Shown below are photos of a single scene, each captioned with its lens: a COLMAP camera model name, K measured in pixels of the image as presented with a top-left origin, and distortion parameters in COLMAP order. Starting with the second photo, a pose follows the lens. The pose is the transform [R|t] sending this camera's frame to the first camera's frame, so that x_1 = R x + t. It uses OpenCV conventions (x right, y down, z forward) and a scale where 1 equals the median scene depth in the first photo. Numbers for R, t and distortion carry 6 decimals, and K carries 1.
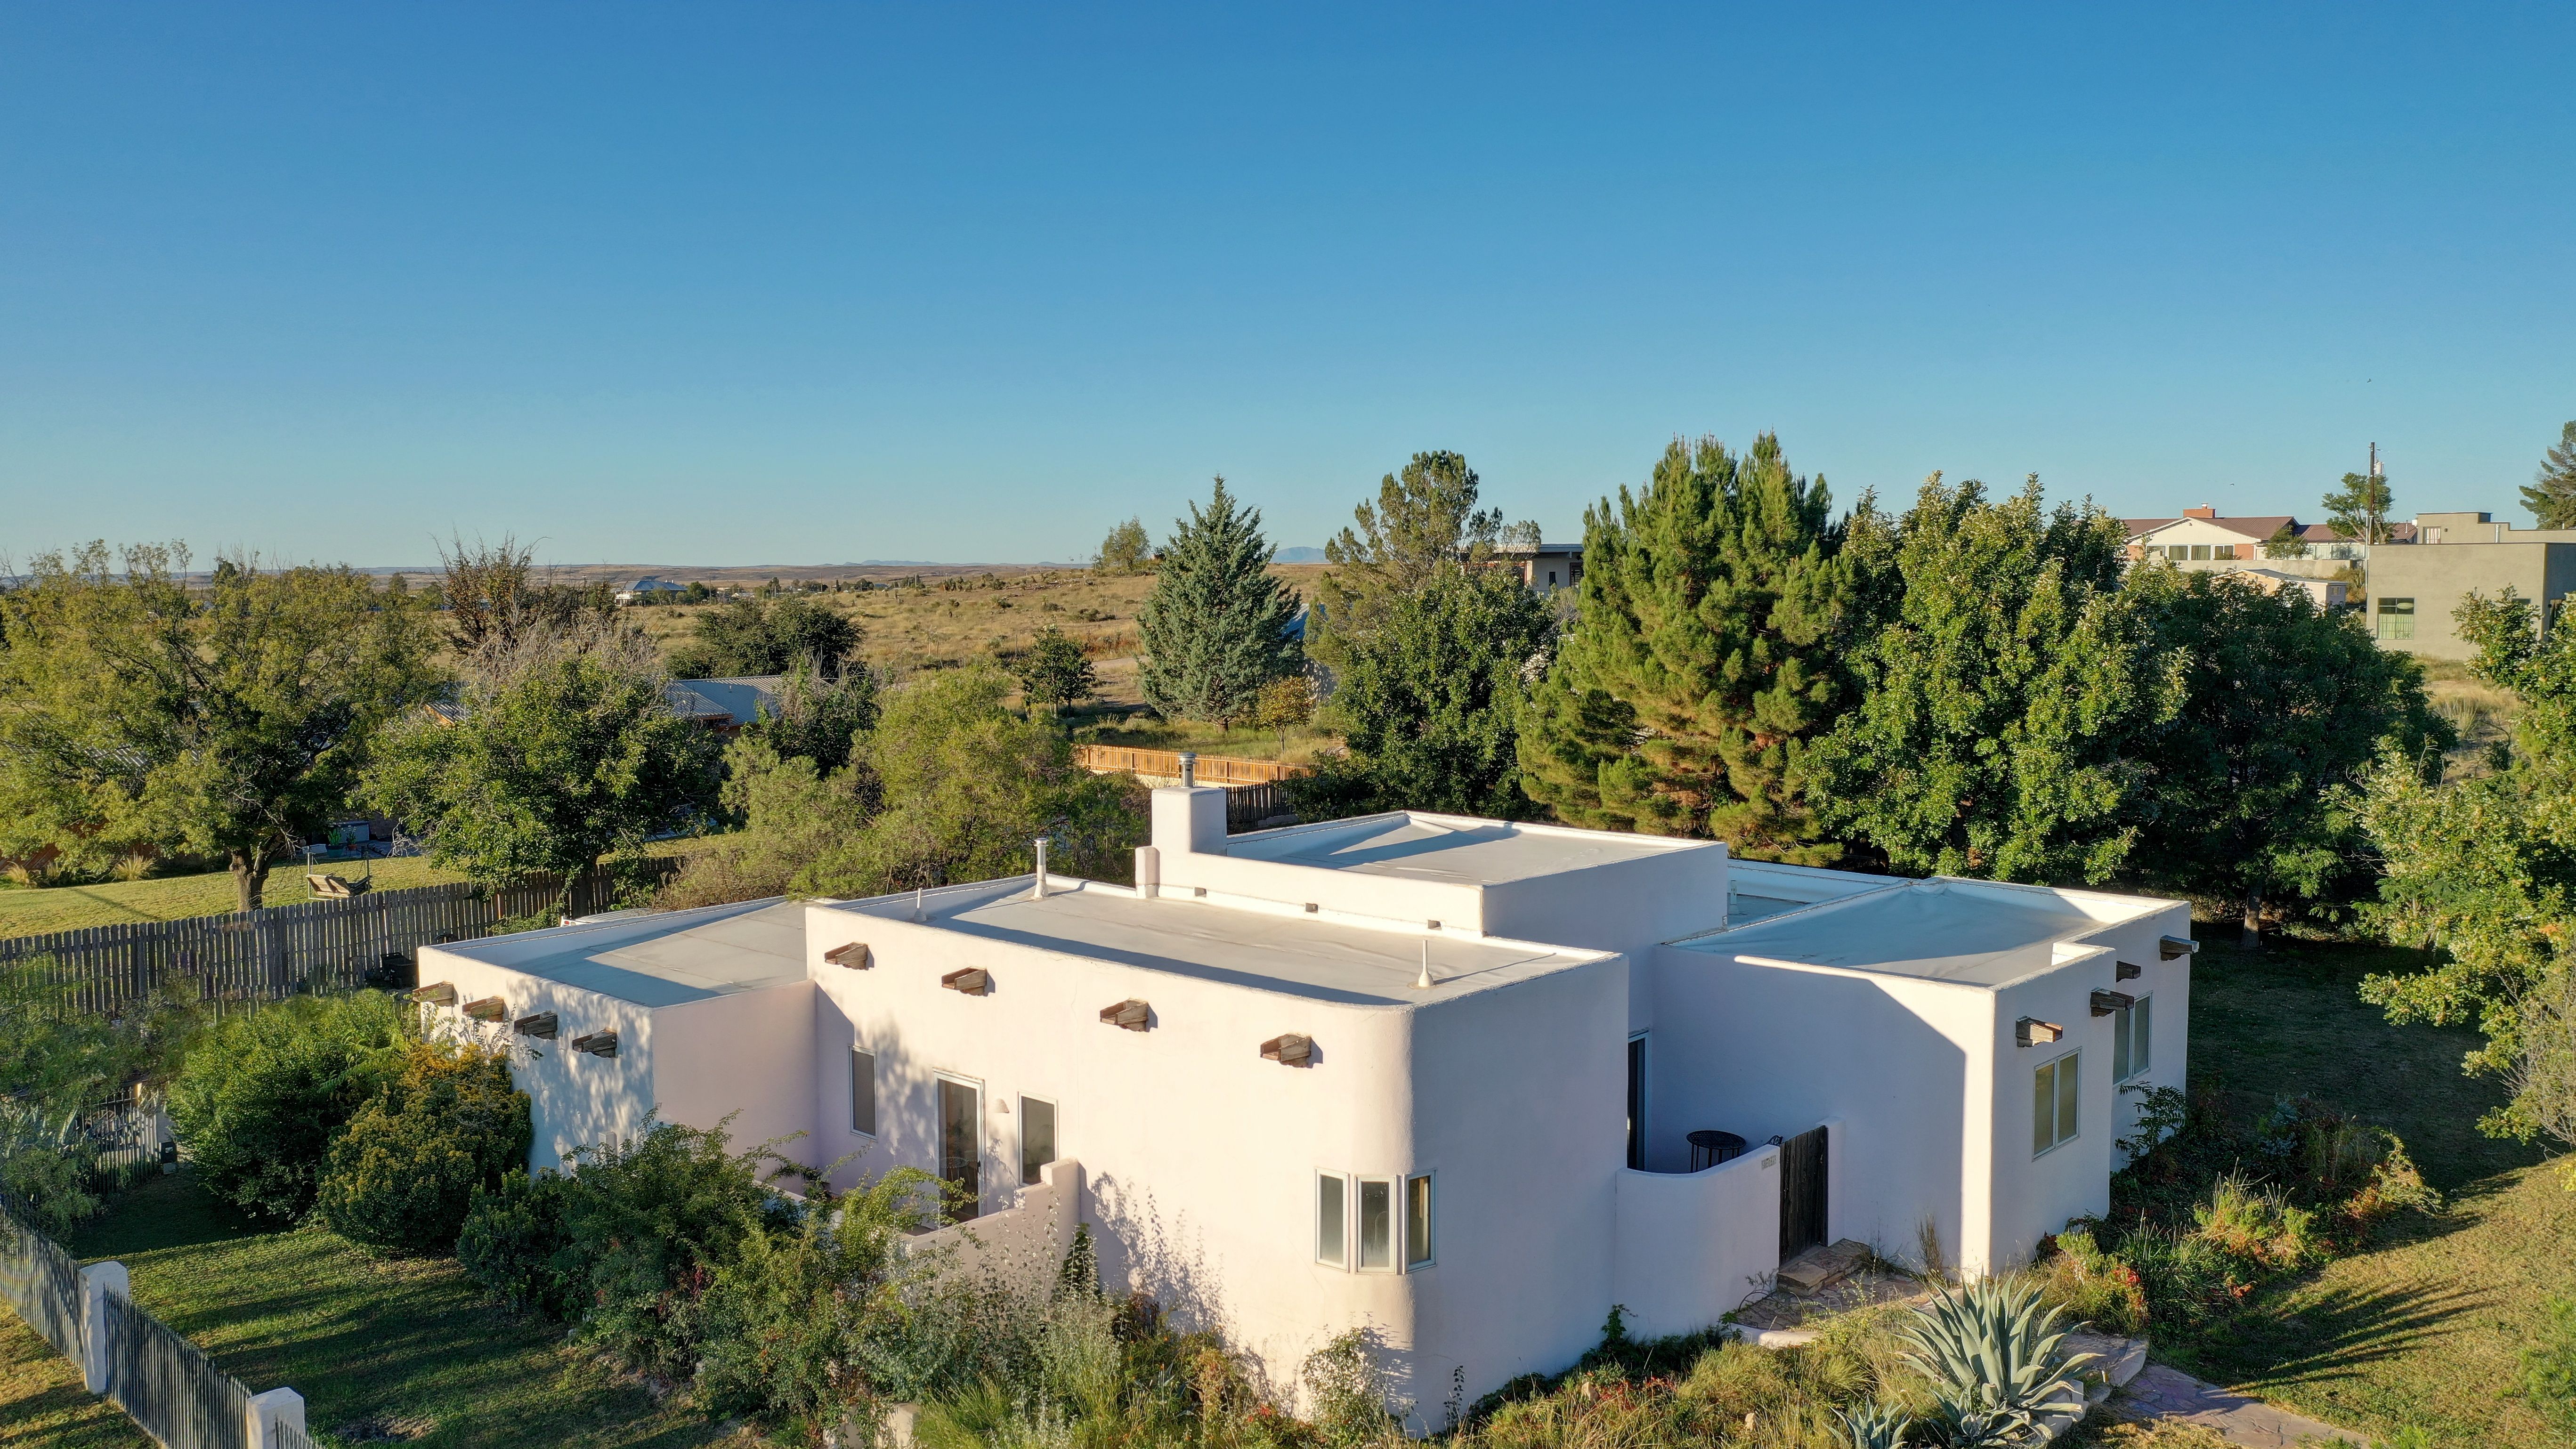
lens RADIAL K [[2235.4, 0, 1288.0], [0, 2235.4, 724.5], [0, 0, 1]] dist [0.008428, -0.000715]
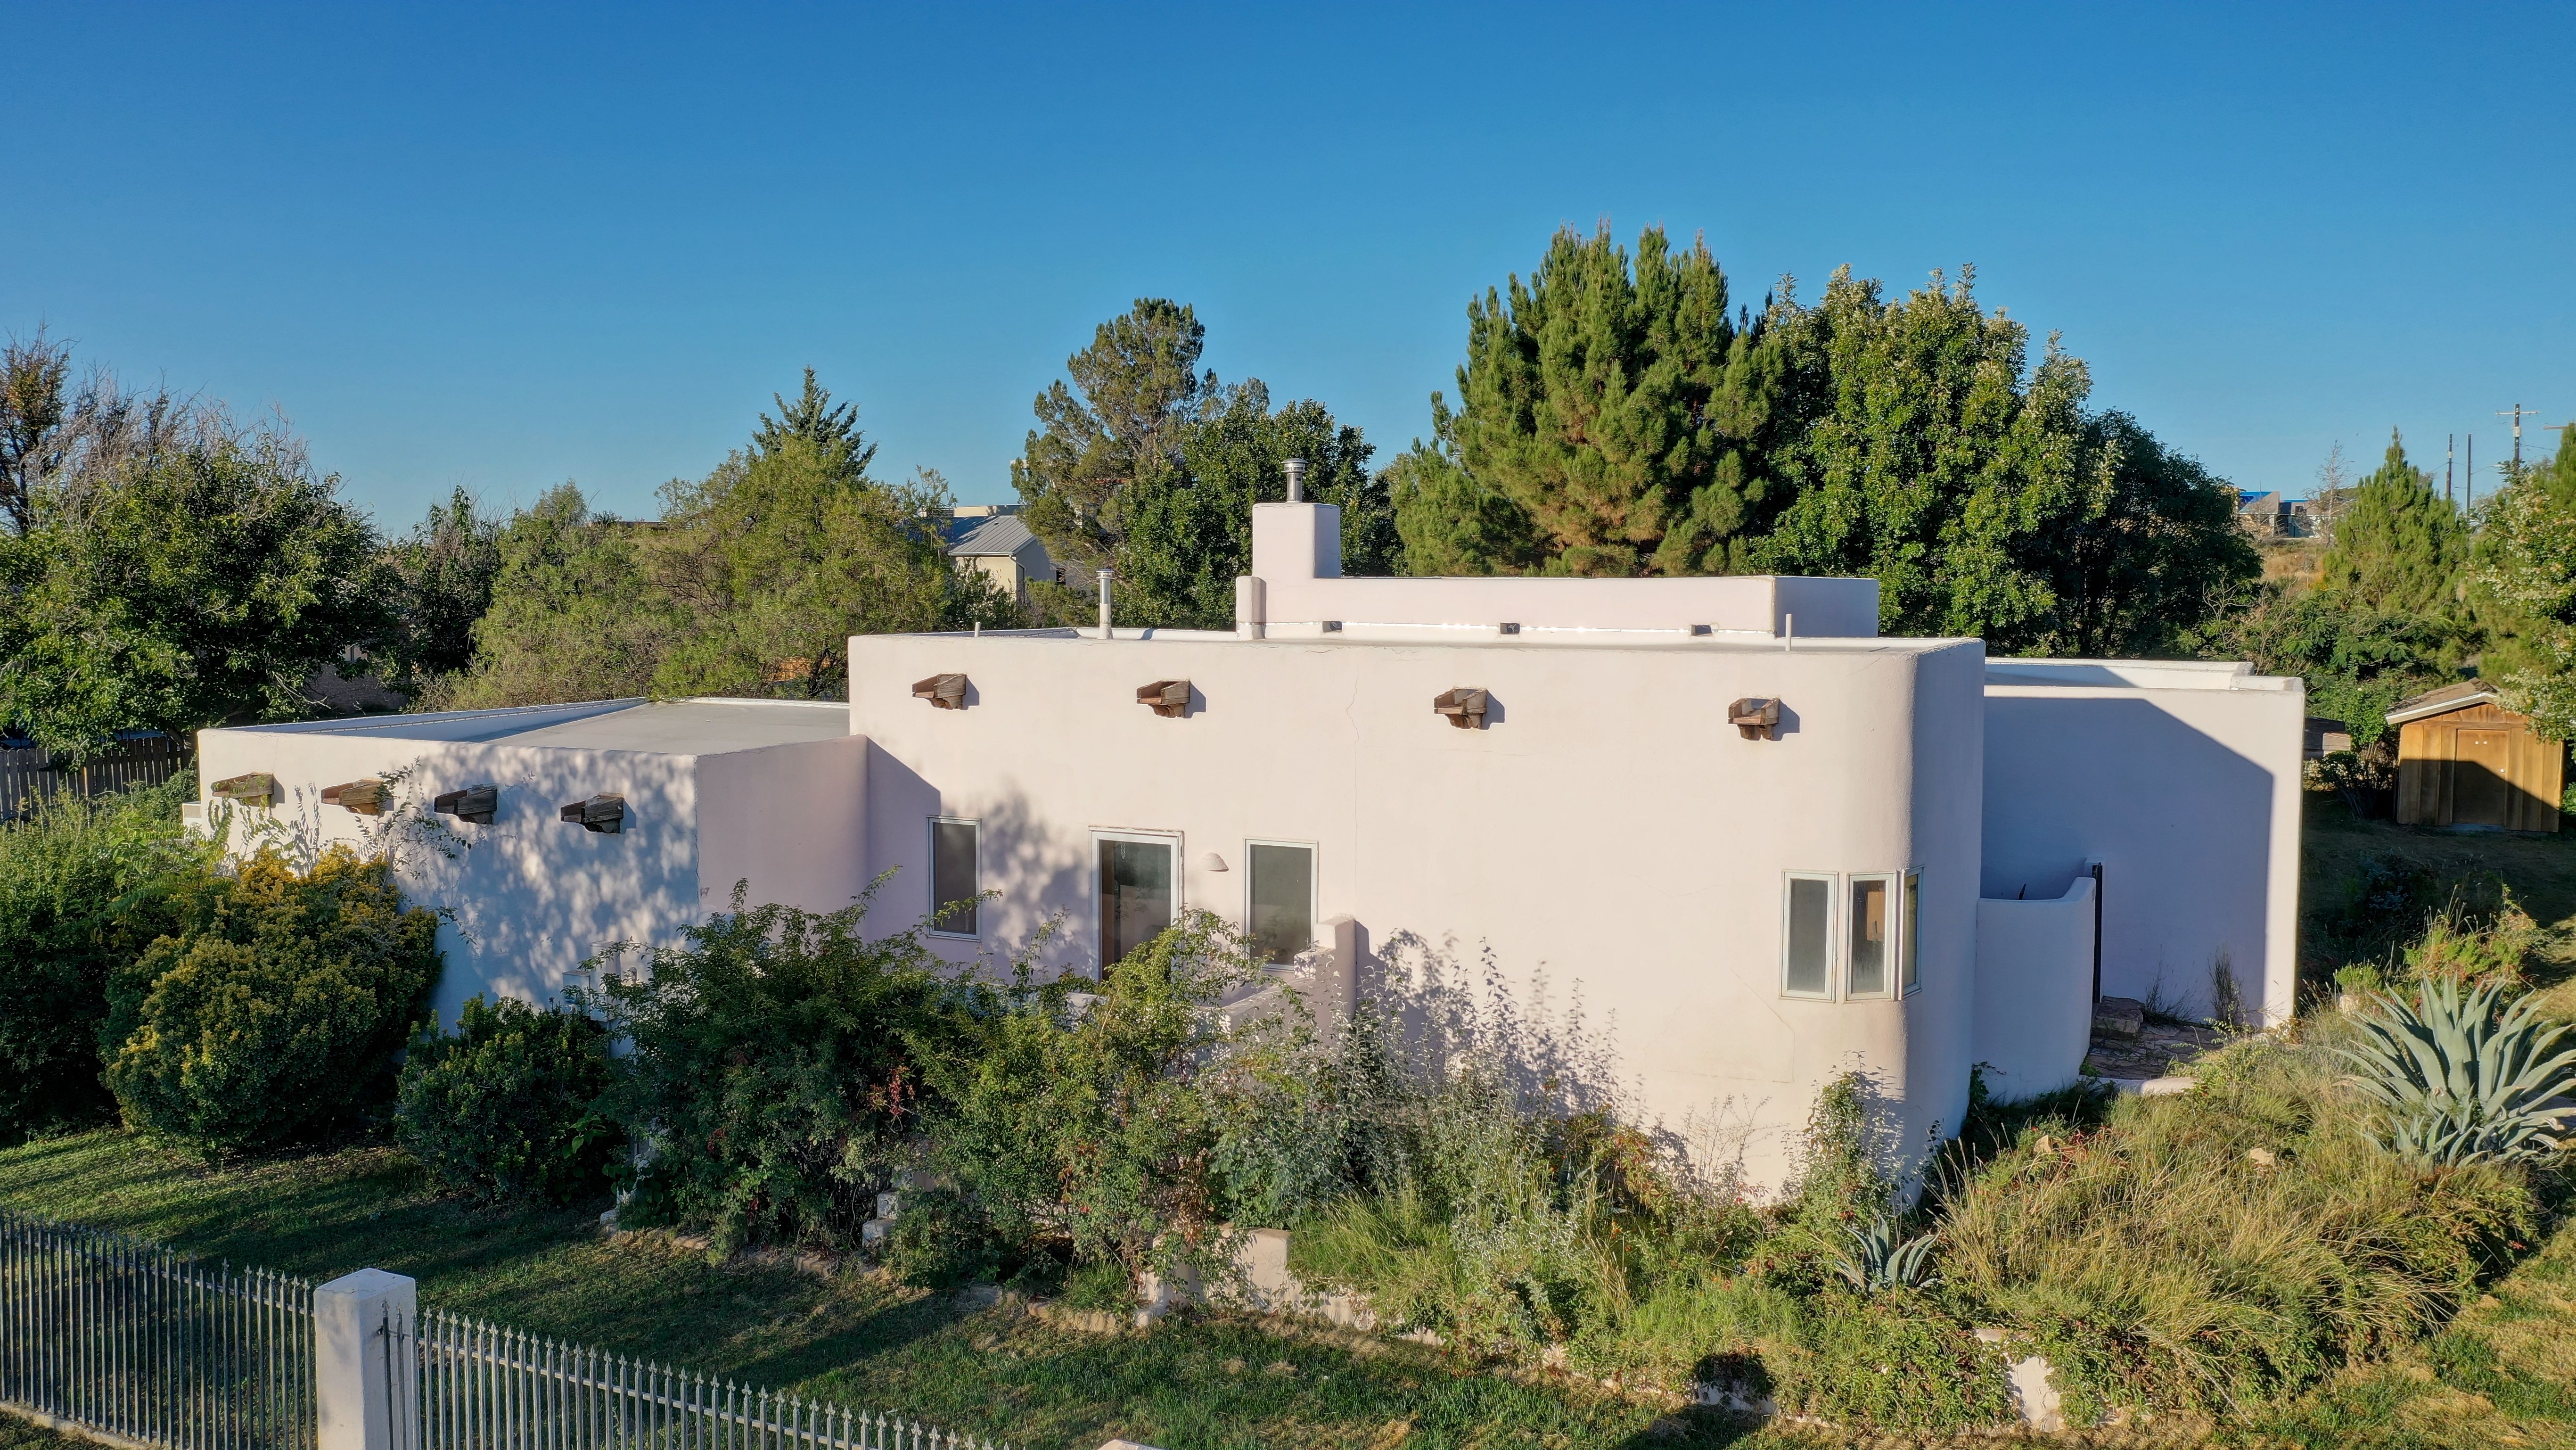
lens RADIAL K [[2178.1, 0, 1288.0], [0, 2178.1, 725.0], [0, 0, 1]] dist [-0.008720, -0.000188]
pose [[0.949123, -0.012146, 0.314671, -0.235045], [0.019031, 0.999642, -0.018819, 0.098096], [-0.314330, 0.023850, 0.949014, 0.216025]]
